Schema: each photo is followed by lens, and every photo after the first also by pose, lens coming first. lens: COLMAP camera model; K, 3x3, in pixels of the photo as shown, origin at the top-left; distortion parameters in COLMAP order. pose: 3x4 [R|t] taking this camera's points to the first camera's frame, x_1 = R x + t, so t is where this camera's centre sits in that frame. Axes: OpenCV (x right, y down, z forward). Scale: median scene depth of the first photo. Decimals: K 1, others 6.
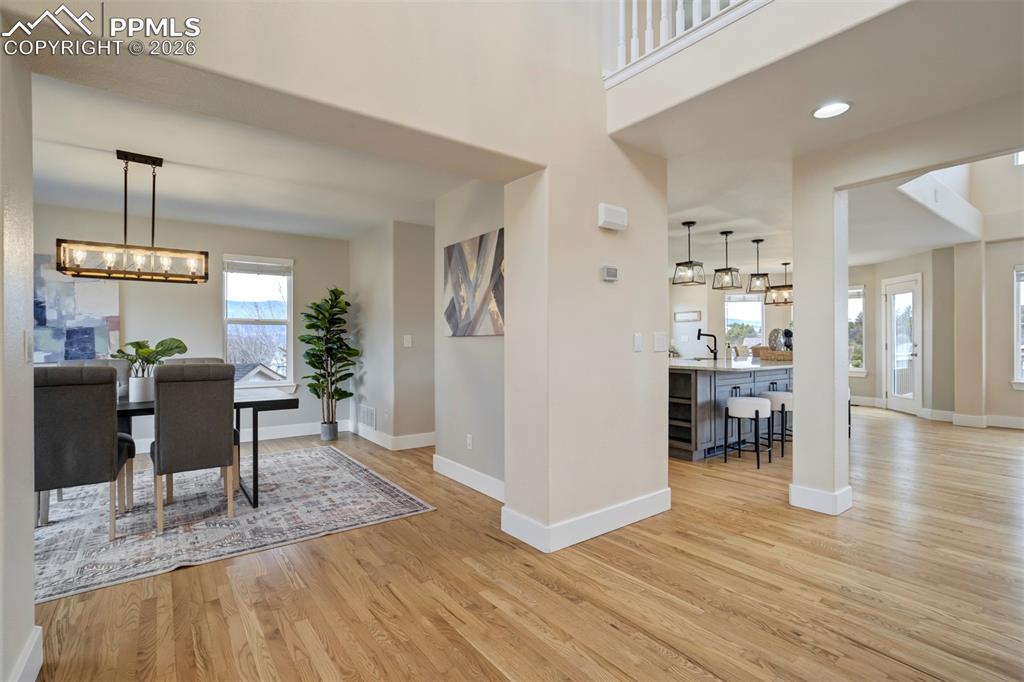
lens RADIAL K [[483.3, 0, 512.9], [0, 483.3, 335.1], [0, 0, 1]] dist [-0.030329, 0.014735]
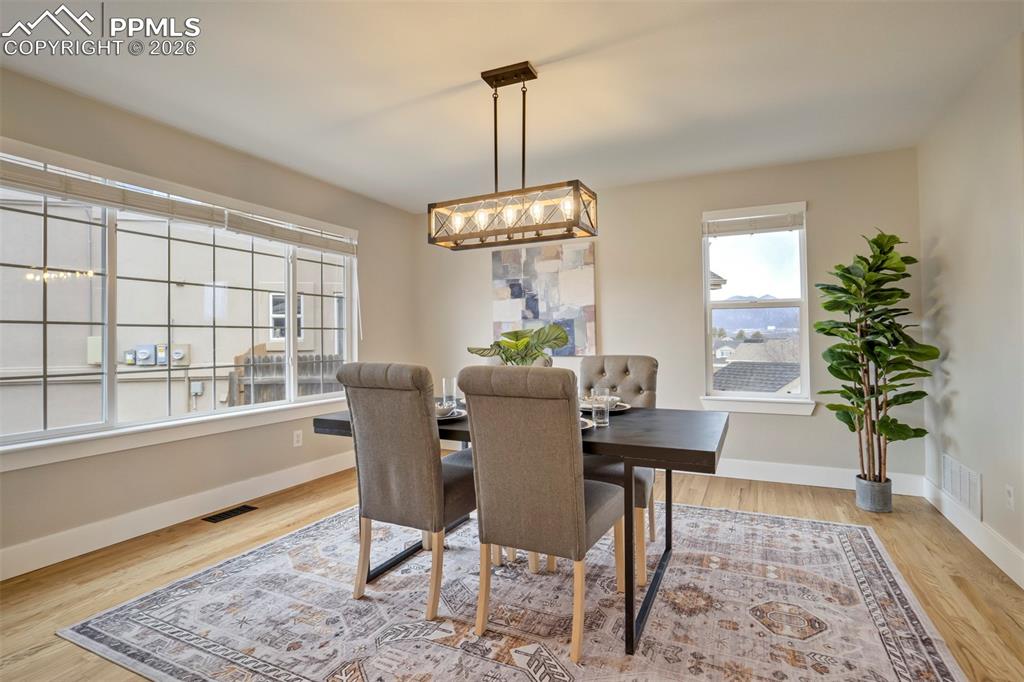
lens RADIAL K [[483.3, 0, 526.4], [0, 483.3, 332.2], [0, 0, 1]] dist [-0.030329, 0.014735]
pose [[0.466320, -0.013770, -0.884509, -0.081731], [0.014496, 0.999864, -0.007923, 0.013277], [0.884497, -0.009127, 0.466456, 0.402056]]
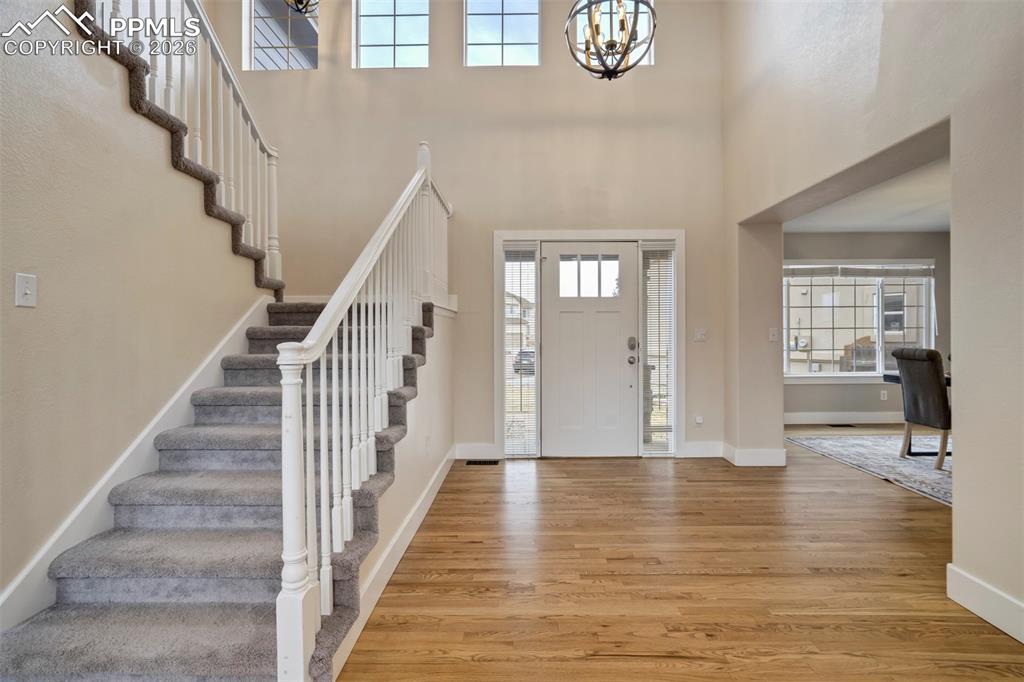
lens RADIAL K [[483.3, 0, 511.3], [0, 483.3, 343.4], [0, 0, 1]] dist [-0.030329, 0.014735]
pose [[-0.622977, 0.020439, -0.781973, 0.549334], [0.016150, 0.999782, 0.013266, 0.003435], [0.782074, -0.004364, -0.623171, 0.443832]]
